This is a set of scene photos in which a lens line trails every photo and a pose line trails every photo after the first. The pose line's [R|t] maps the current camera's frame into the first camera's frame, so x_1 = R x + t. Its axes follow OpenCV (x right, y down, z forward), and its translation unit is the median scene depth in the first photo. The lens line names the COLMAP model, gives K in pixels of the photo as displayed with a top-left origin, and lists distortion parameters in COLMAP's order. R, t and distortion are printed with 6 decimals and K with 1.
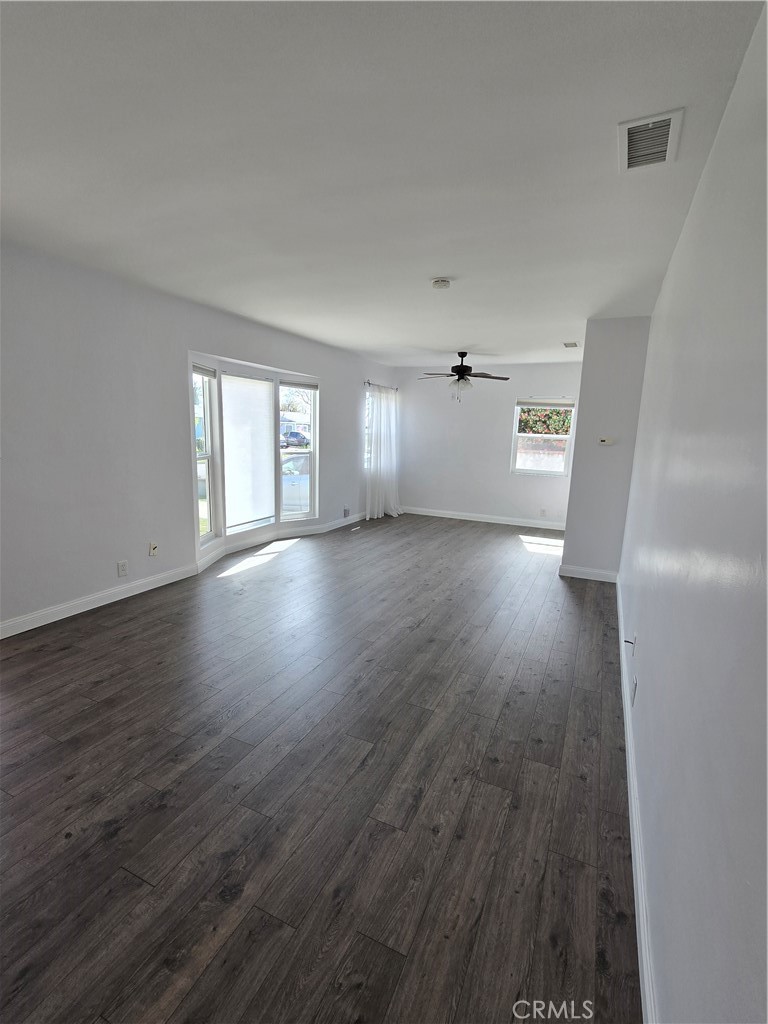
lens RADIAL K [[415.9, 0, 388.3], [0, 415.9, 512.3], [0, 0, 1]] dist [-0.002720, 0.001169]
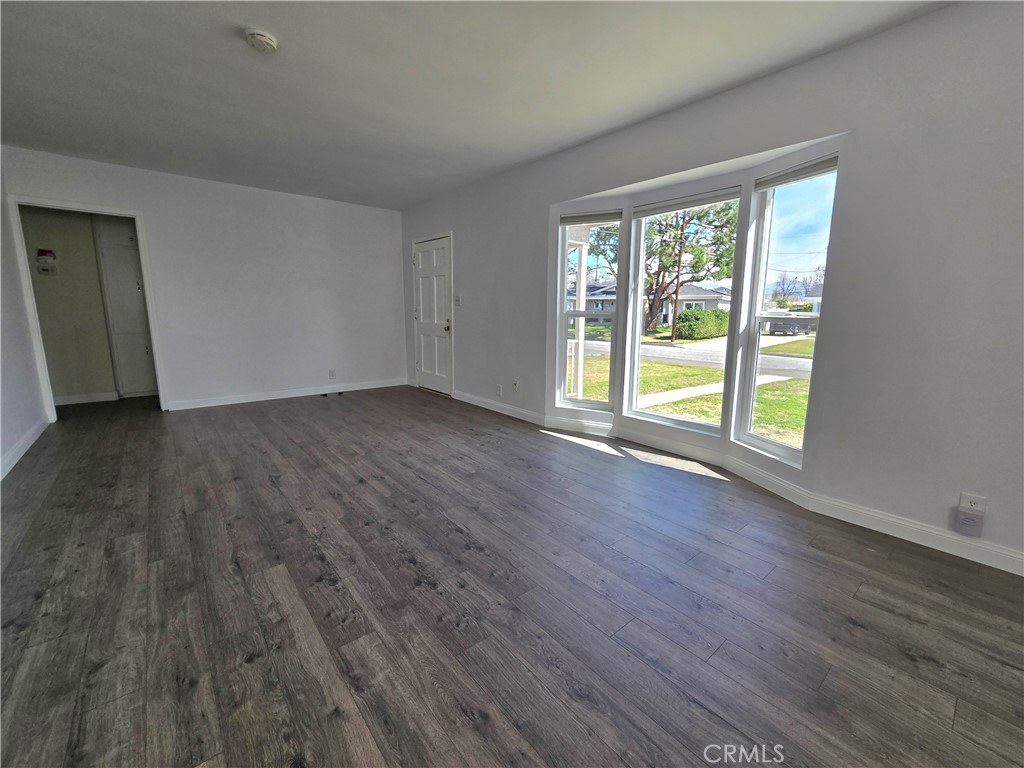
lens RADIAL K [[415.9, 0, 520.4], [0, 415.9, 377.8], [0, 0, 1]] dist [-0.002720, 0.001169]
pose [[-0.373926, 0.115083, -0.920291, 0.521616], [-0.195774, 0.960119, 0.199609, -0.170153], [0.906560, 0.254808, -0.336484, 1.358306]]
